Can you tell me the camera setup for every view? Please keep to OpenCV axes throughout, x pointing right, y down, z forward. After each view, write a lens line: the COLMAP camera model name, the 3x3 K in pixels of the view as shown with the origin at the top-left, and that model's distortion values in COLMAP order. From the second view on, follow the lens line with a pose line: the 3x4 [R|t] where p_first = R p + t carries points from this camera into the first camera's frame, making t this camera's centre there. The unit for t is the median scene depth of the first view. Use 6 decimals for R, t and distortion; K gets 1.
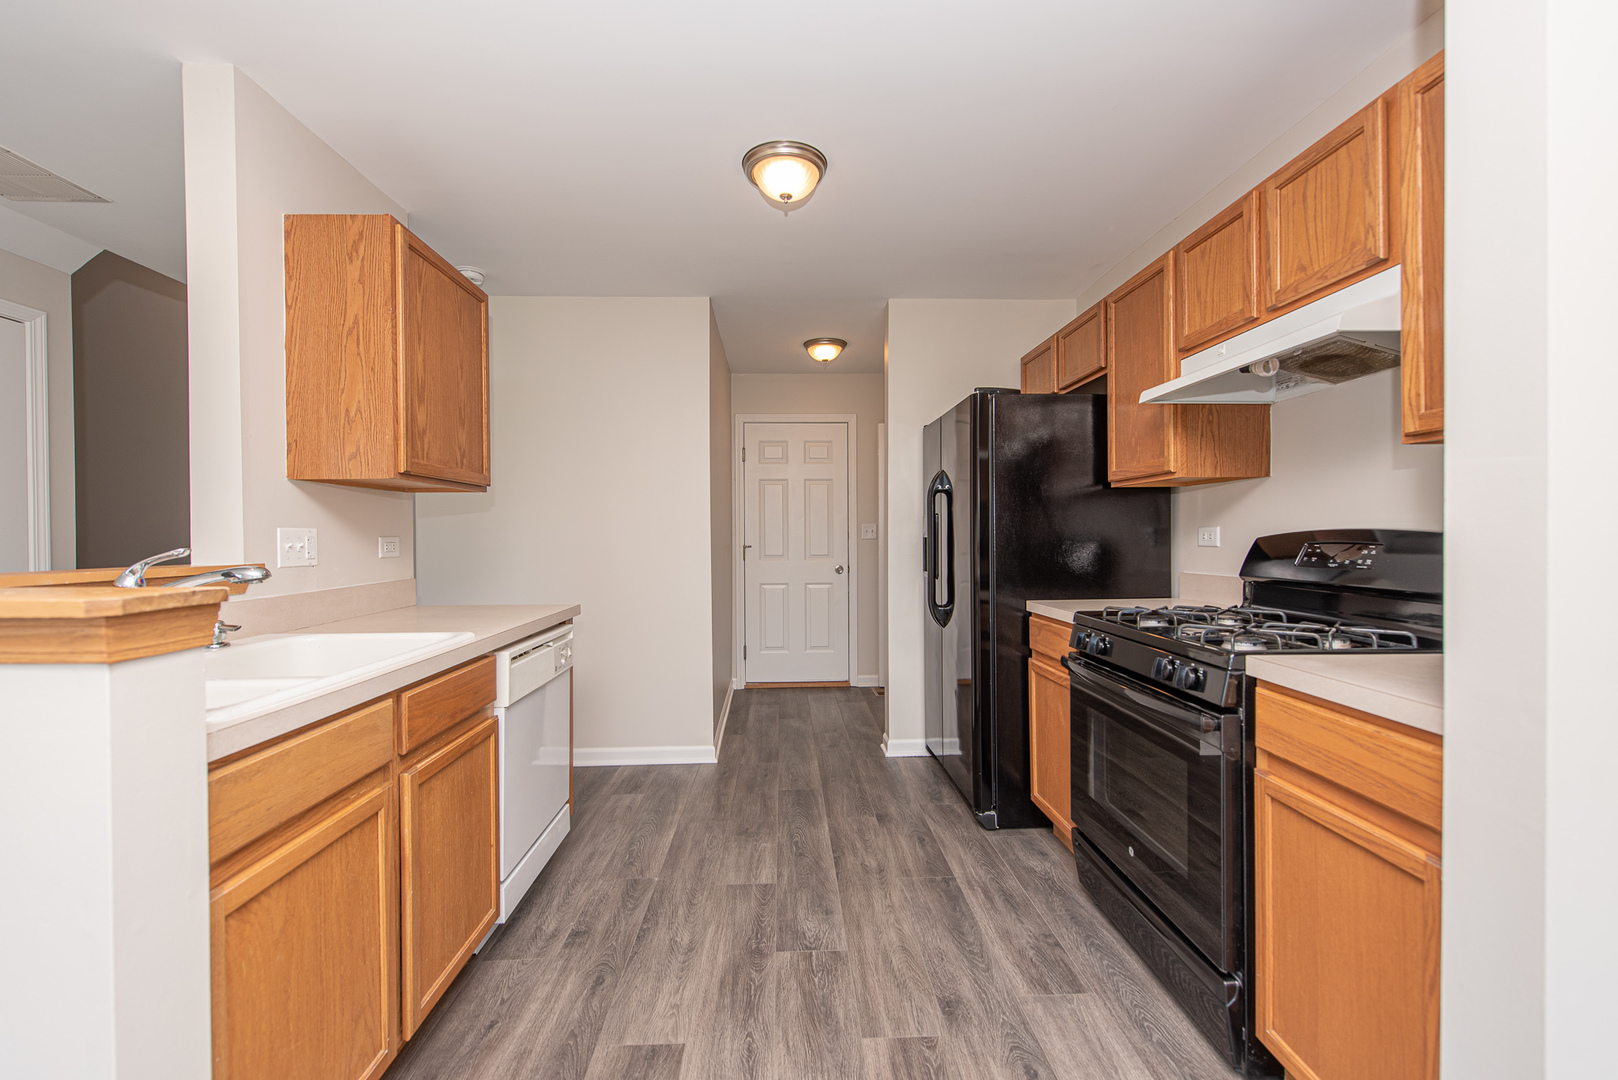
lens RADIAL K [[670.4, 0, 809.0], [0, 670.4, 540.0], [0, 0, 1]] dist [0.007060, -0.000354]
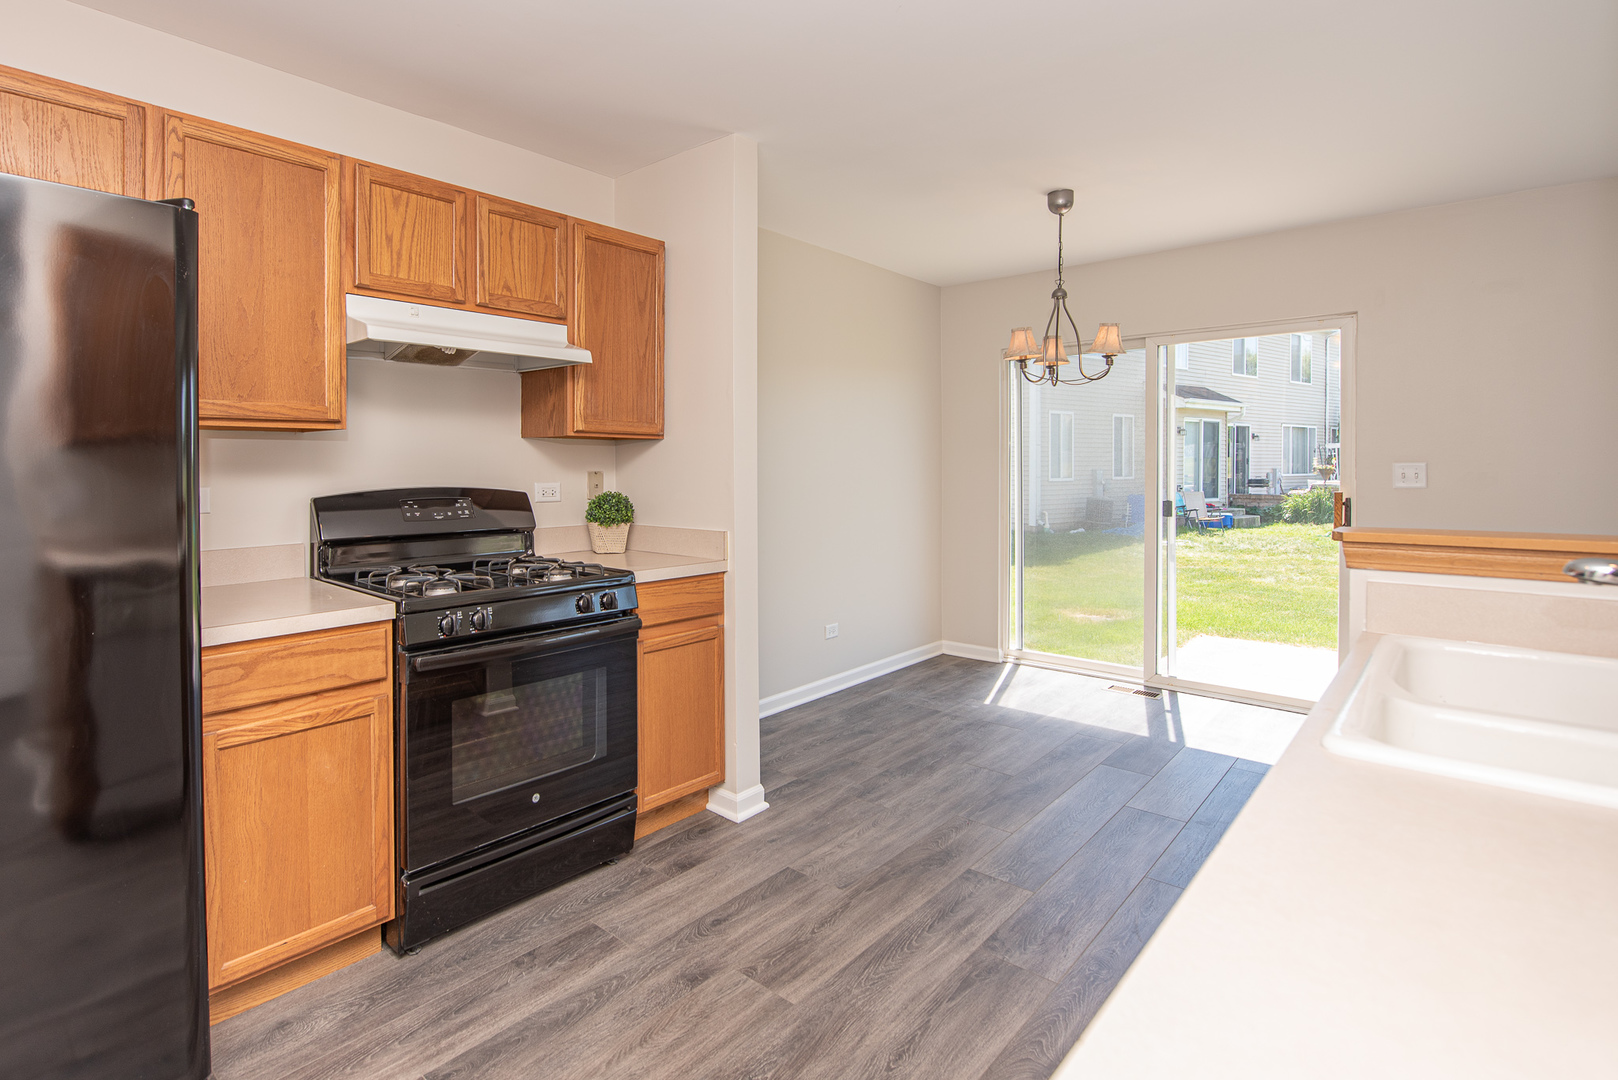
lens RADIAL K [[807.0, 0, 691.0], [0, 807.0, 464.0], [0, 0, 1]] dist [-0.002506, -0.000753]
pose [[-0.681664, 0.008212, 0.731619, -0.564904], [0.012237, 0.999925, 0.000178, -0.049301], [-0.731563, 0.009074, -0.681714, 1.556792]]
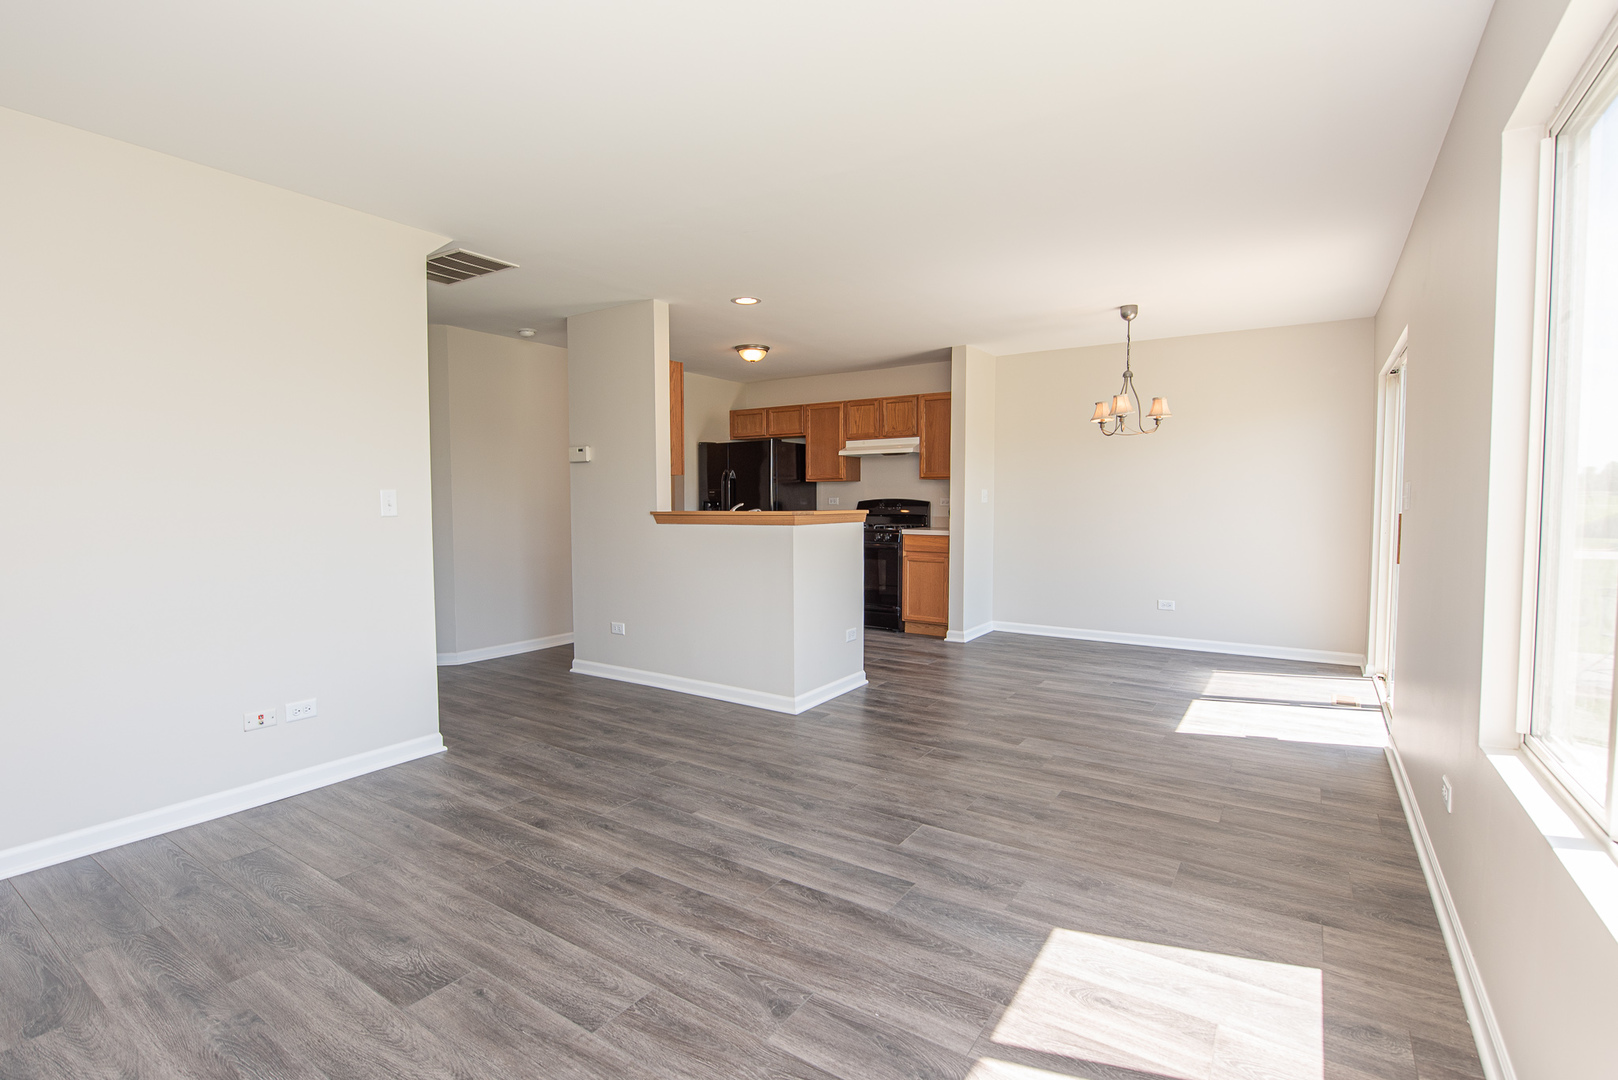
lens RADIAL K [[751.1, 0, 794.6], [0, 751.1, 540.1], [0, 0, 1]] dist [-0.012082, -0.000410]
pose [[0.596469, -0.039352, 0.801671, -2.515538], [0.003519, 0.998916, 0.046416, 0.014996], [-0.802629, -0.024865, 0.595961, -0.890914]]
